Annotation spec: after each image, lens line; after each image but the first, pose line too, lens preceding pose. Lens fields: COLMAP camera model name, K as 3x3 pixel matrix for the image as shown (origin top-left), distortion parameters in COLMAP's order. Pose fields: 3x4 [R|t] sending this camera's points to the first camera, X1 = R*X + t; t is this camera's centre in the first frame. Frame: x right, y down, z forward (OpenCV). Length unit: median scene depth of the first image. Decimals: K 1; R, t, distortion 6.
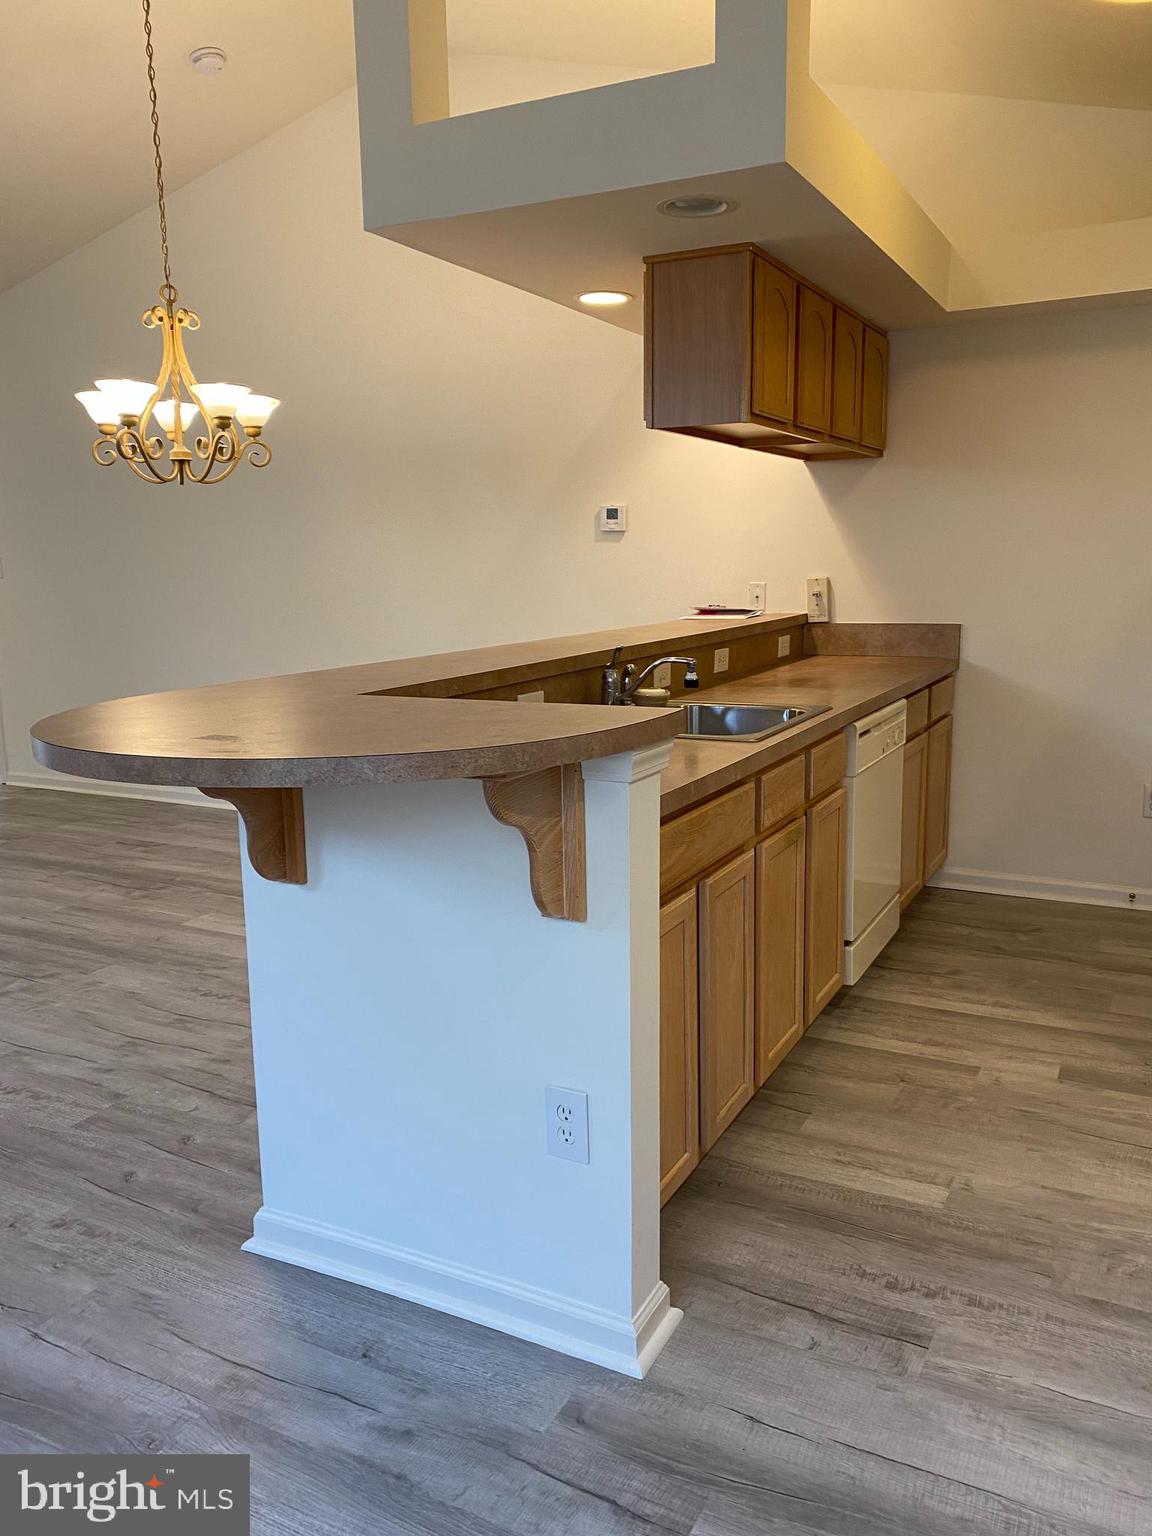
lens RADIAL K [[1165.6, 0, 576.0], [0, 1165.6, 768.0], [0, 0, 1]] dist [0.068739, -0.078150]
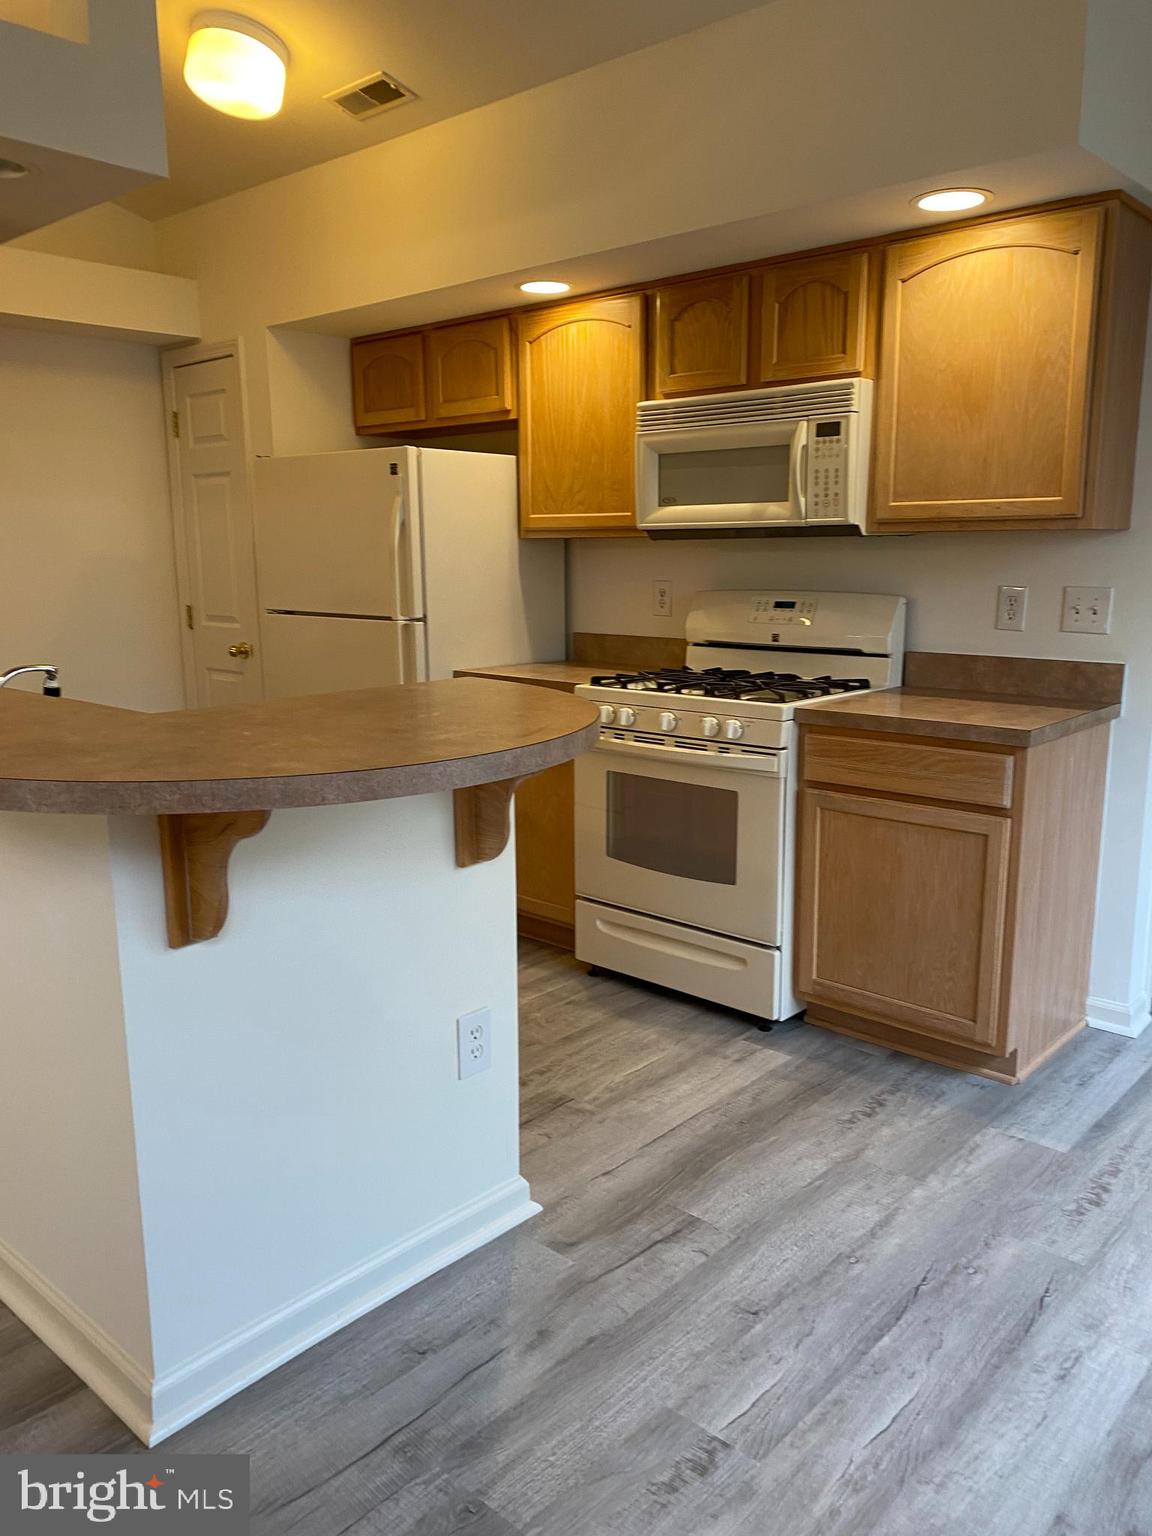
lens RADIAL K [[1174.5, 0, 576.0], [0, 1174.5, 768.0], [0, 0, 1]] dist [0.089569, -0.223118]
pose [[0.251385, -0.160592, 0.954472, -1.089443], [0.170685, 0.978040, 0.119603, -0.089688], [-0.952718, 0.132848, 0.273275, 0.571032]]
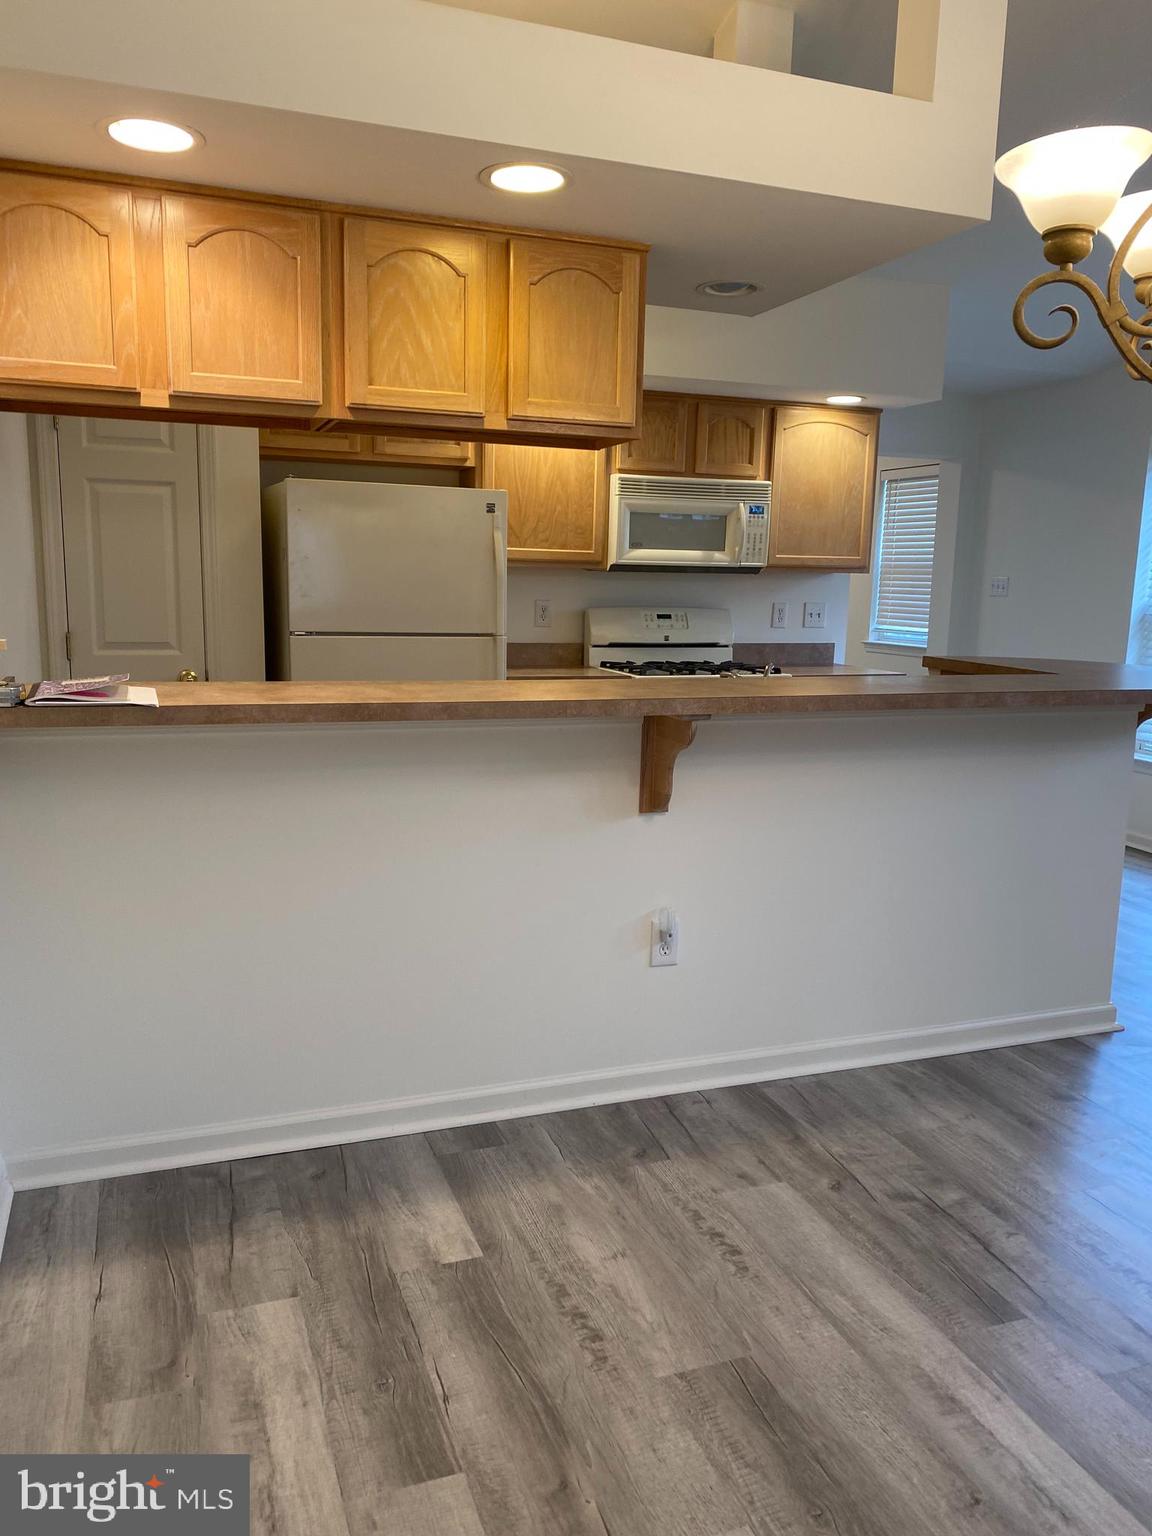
lens RADIAL K [[1174.5, 0, 576.0], [0, 1174.5, 768.0], [0, 0, 1]] dist [0.089569, -0.223118]
pose [[-0.740544, -0.112409, 0.662540, -0.906710], [0.107964, 0.953202, 0.282399, -0.580879], [-0.663278, 0.280660, -0.693752, 3.174507]]
